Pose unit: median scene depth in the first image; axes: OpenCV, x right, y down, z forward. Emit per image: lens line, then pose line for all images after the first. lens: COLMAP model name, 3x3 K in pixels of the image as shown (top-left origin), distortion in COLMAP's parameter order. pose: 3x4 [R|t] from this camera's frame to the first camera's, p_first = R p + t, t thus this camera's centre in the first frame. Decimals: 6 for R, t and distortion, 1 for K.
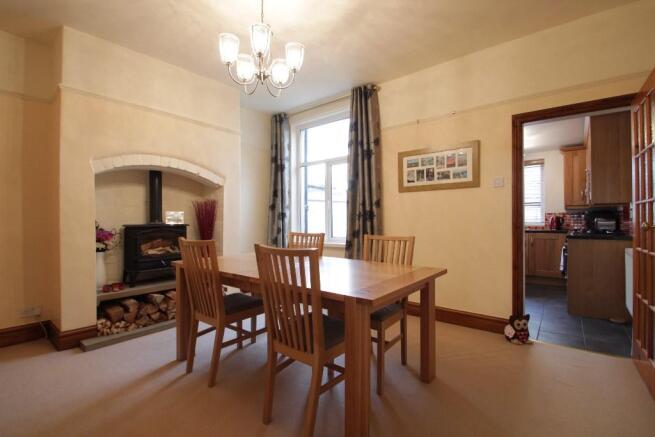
lens RADIAL K [[304.2, 0, 327.5], [0, 304.2, 218.5], [0, 0, 1]] dist [-0.028561, -0.000332]
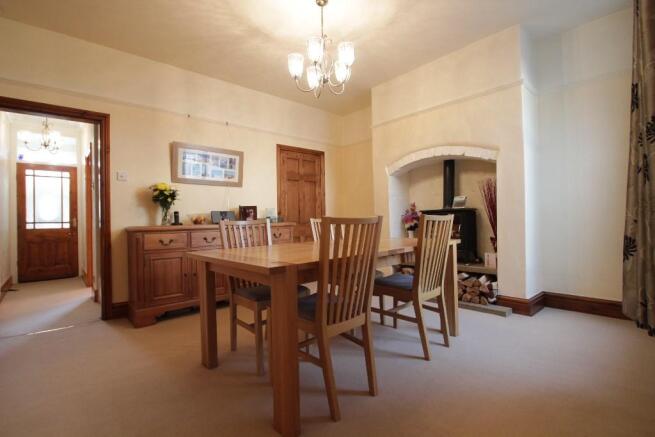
lens RADIAL K [[301.9, 0, 327.5], [0, 301.9, 218.5], [0, 0, 1]] dist [0.001920, -0.000819]
pose [[-0.132282, 0.001478, -0.991211, 0.676534], [0.036927, 0.999312, -0.003438, 0.049398], [0.990524, -0.037057, -0.132246, 0.819152]]
